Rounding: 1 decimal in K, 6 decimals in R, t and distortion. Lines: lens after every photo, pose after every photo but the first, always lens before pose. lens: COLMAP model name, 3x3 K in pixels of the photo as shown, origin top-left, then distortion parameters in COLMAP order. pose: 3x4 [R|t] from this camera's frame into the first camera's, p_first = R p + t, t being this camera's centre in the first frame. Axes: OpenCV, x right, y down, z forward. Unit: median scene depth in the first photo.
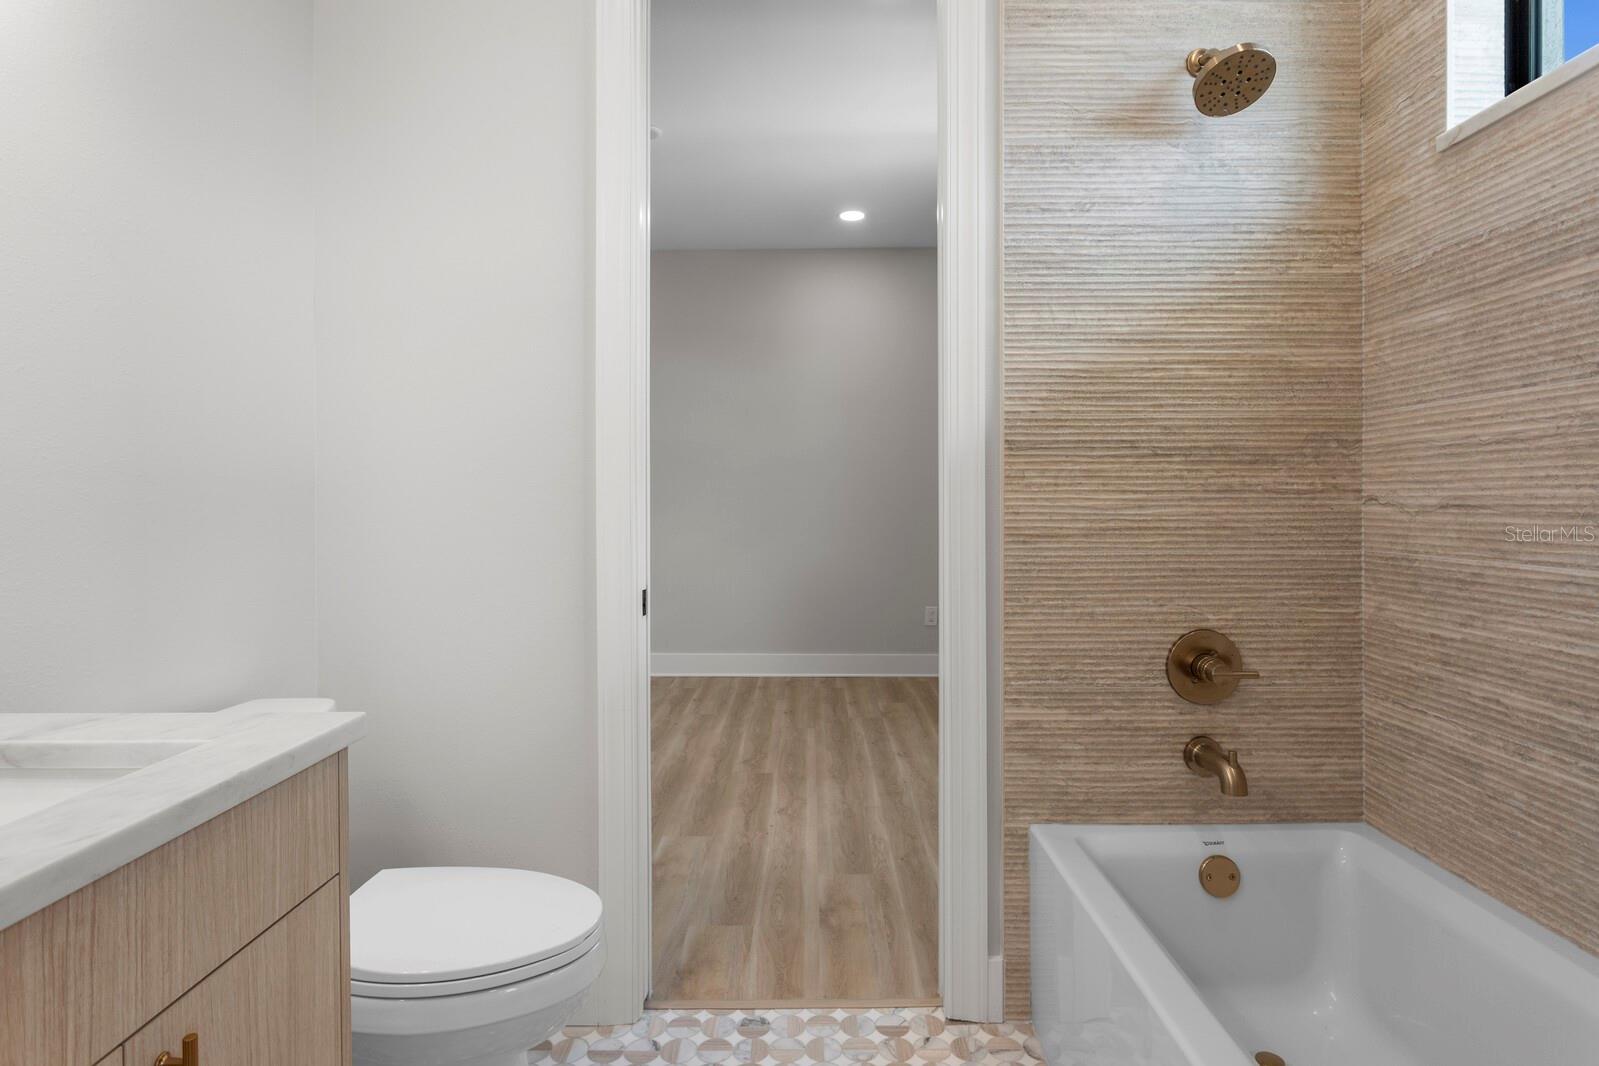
lens RADIAL K [[794.0, 0, 792.5], [0, 794.0, 516.3], [0, 0, 1]] dist [-0.001401, 0.000445]
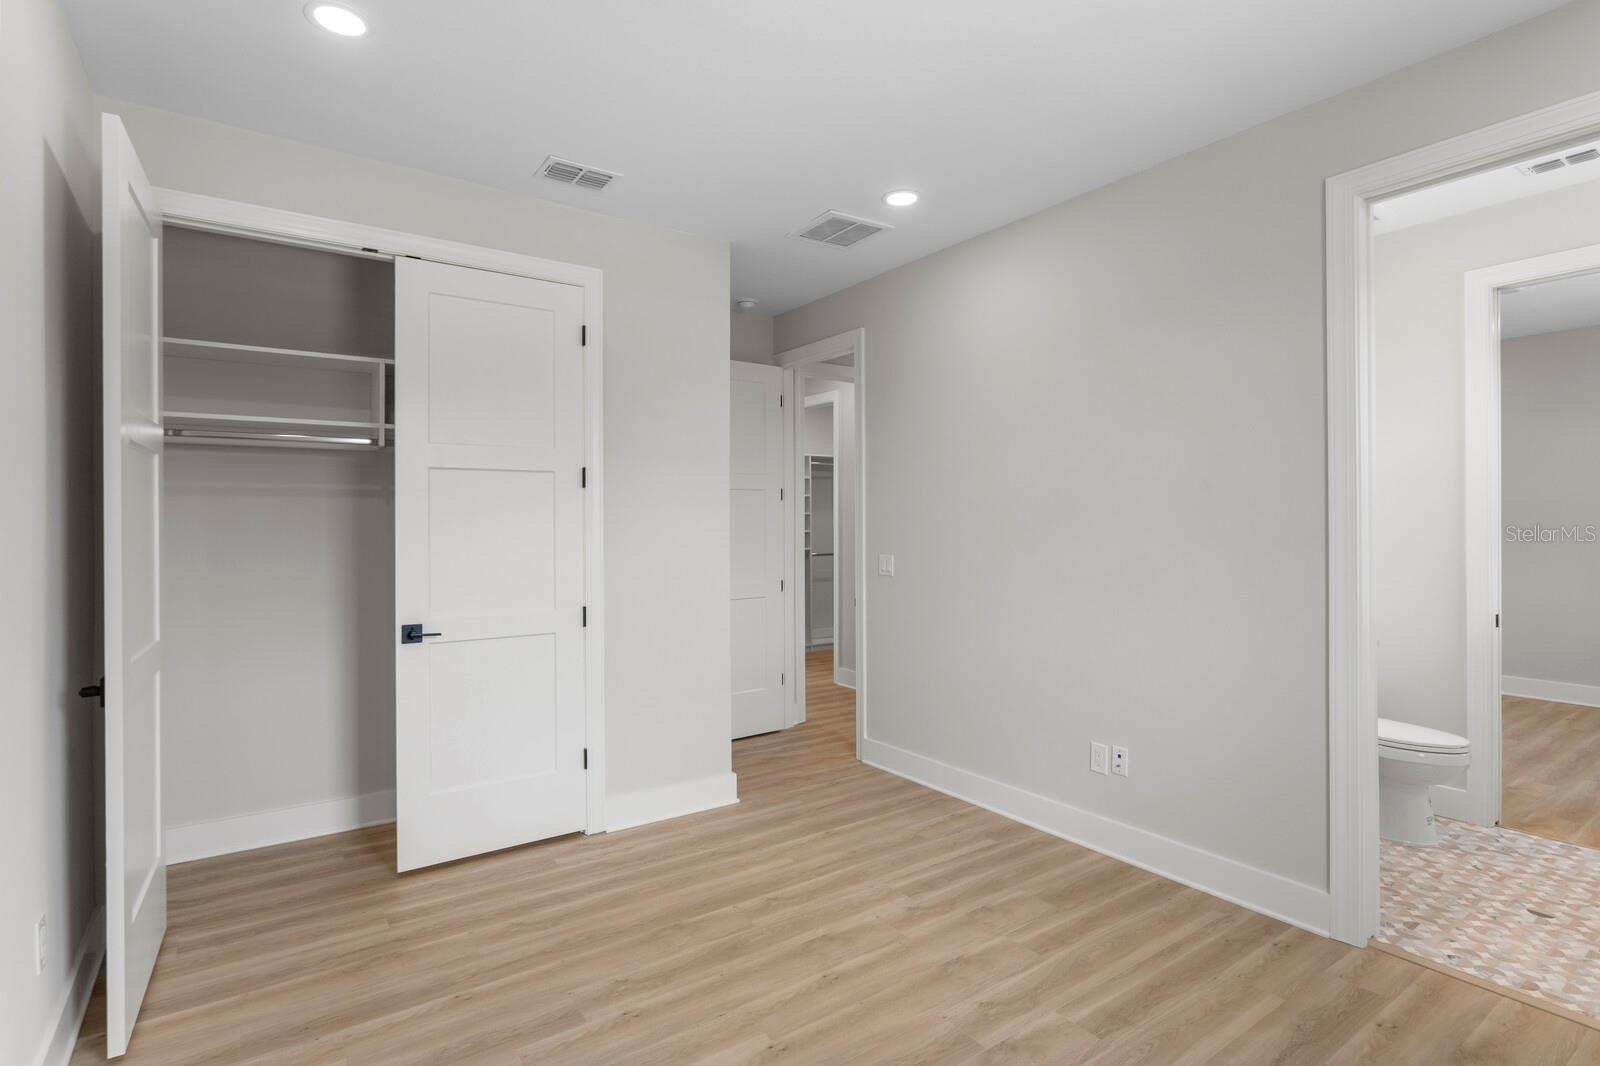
lens RADIAL K [[794.5, 0, 792.9], [0, 794.5, 516.3], [0, 0, 1]] dist [-0.001401, 0.000445]
pose [[0.590274, 0.001245, -0.807202, 0.379680], [-0.013853, 0.999867, -0.008588, -0.109273], [0.807084, 0.016251, 0.590213, -1.609261]]
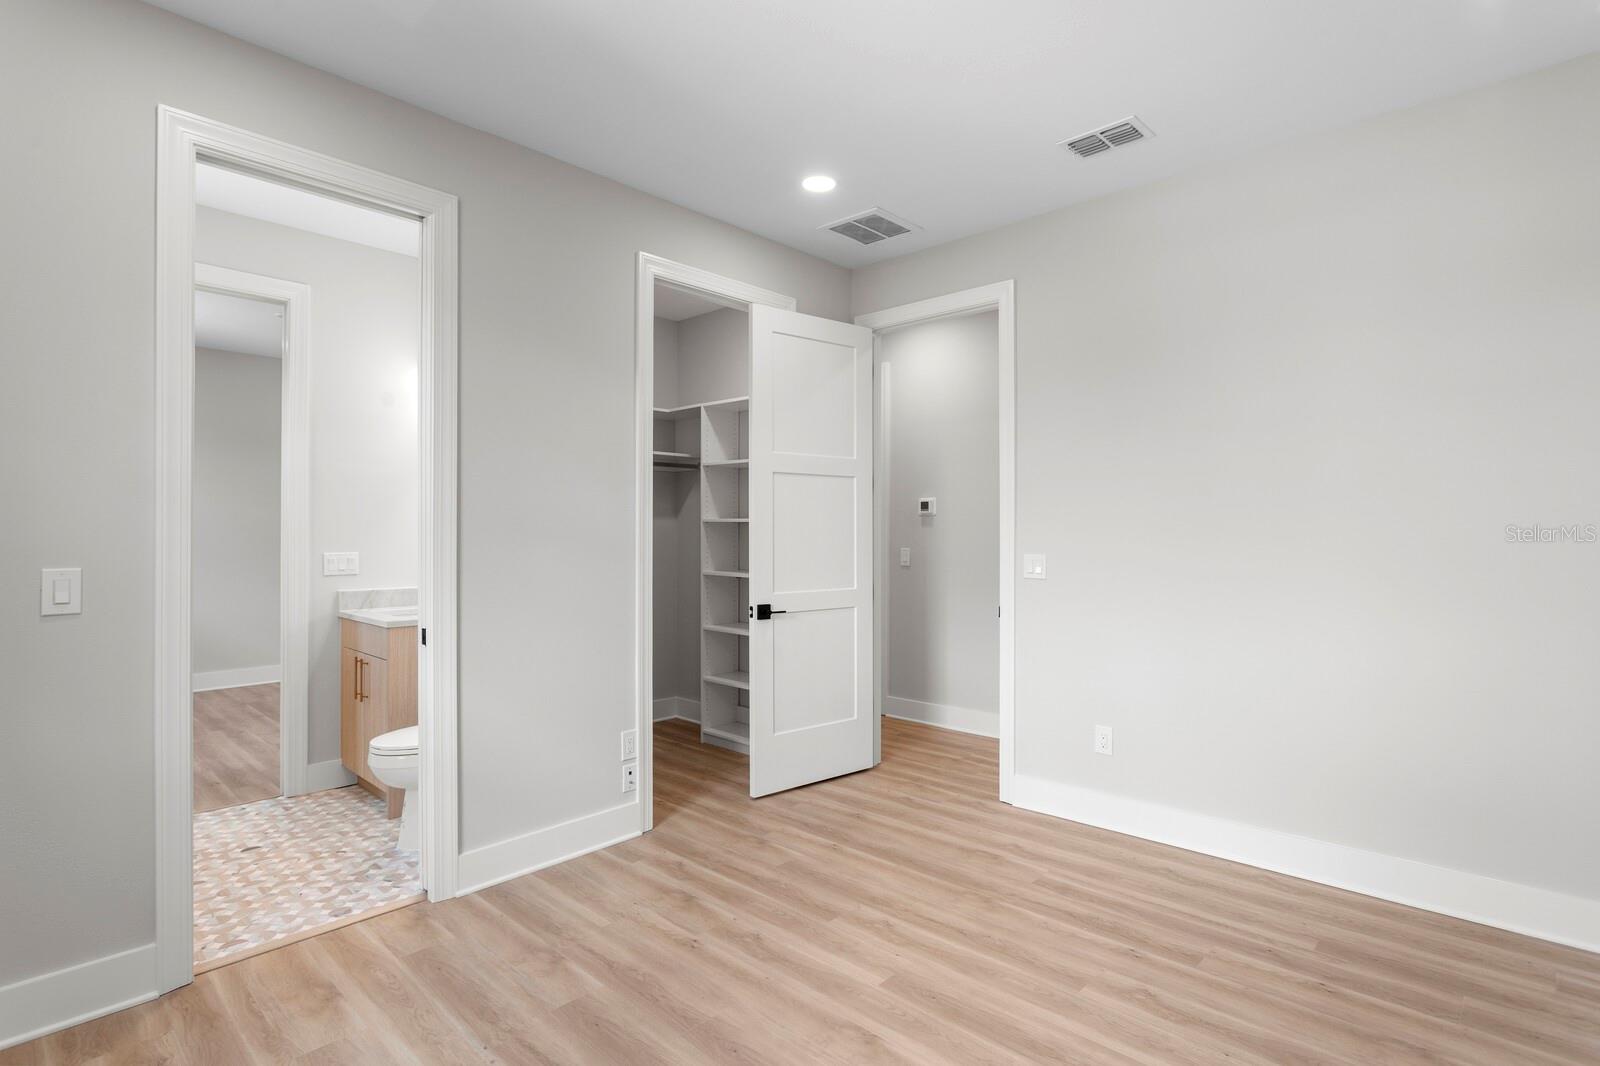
lens RADIAL K [[794.5, 0, 792.9], [0, 794.5, 516.3], [0, 0, 1]] dist [-0.001401, 0.000445]
pose [[-0.678901, -0.000390, -0.734230, 0.480936], [-0.008473, 0.999937, 0.007303, -0.147431], [0.734181, 0.011179, -0.678862, 2.637221]]
